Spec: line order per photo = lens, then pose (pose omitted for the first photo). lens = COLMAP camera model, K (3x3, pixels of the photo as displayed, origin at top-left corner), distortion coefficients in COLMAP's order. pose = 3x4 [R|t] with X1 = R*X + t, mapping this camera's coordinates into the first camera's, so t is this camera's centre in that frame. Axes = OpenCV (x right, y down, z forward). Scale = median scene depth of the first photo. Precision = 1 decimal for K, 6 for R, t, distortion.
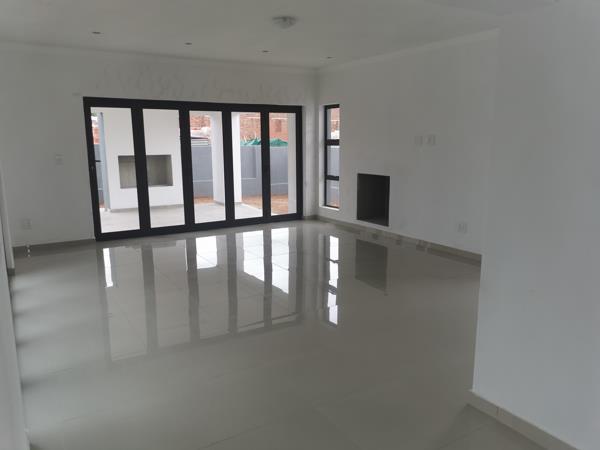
lens RADIAL K [[458.4, 0, 300.0], [0, 458.4, 225.0], [0, 0, 1]] dist [-0.000086, -0.000792]
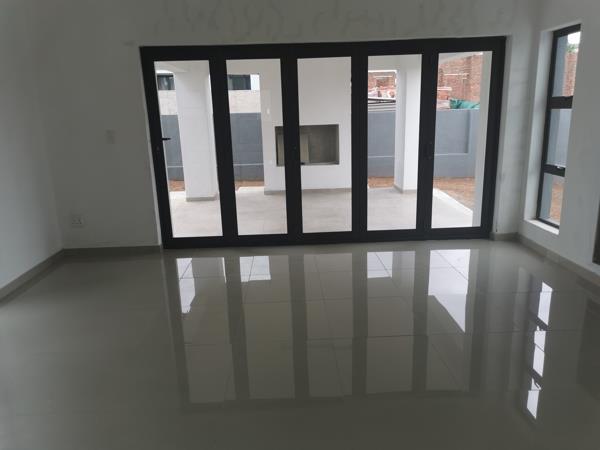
lens RADIAL K [[466.9, 0, 300.0], [0, 466.9, 217.3], [0, 0, 1]] dist [0.045574, -0.004502]
pose [[0.863879, 0.095642, -0.494536, 0.091719], [-0.066379, 0.994861, 0.076450, -0.070997], [0.499307, -0.033217, 0.865788, 0.377528]]
